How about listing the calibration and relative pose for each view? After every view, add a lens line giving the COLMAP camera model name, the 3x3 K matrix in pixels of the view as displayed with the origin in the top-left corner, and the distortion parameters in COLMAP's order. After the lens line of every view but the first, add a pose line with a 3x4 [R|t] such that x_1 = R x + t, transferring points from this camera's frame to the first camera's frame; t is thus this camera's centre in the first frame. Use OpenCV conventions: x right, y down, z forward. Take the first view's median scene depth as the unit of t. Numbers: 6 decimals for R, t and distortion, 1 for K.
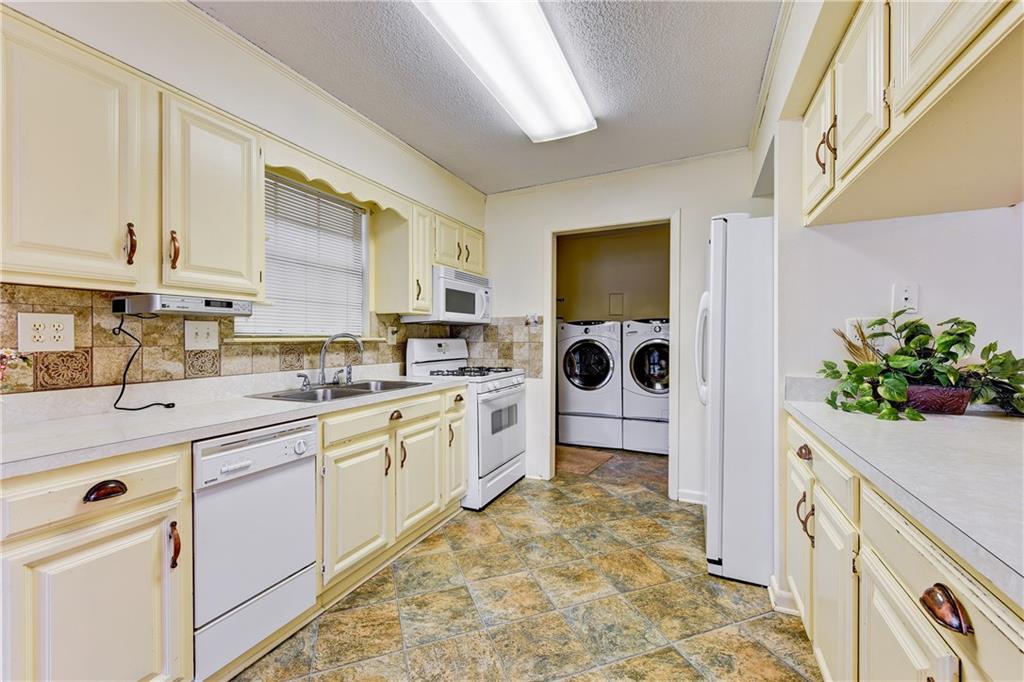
lens RADIAL K [[407.1, 0, 513.1], [0, 407.1, 338.7], [0, 0, 1]] dist [-0.001028, -0.000223]
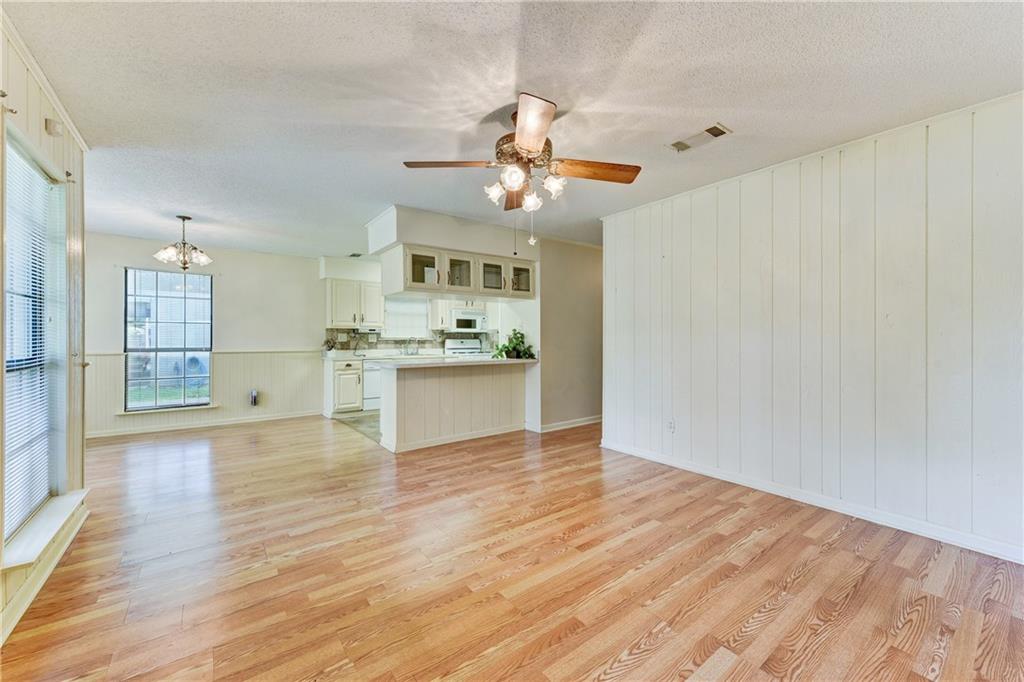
lens RADIAL K [[407.1, 0, 513.1], [0, 407.1, 338.7], [0, 0, 1]] dist [-0.001028, -0.000223]
pose [[0.881635, -0.005992, -0.471894, 1.892429], [0.001564, 0.999951, -0.009775, 0.032159], [0.471929, 0.007880, 0.881601, -1.494904]]
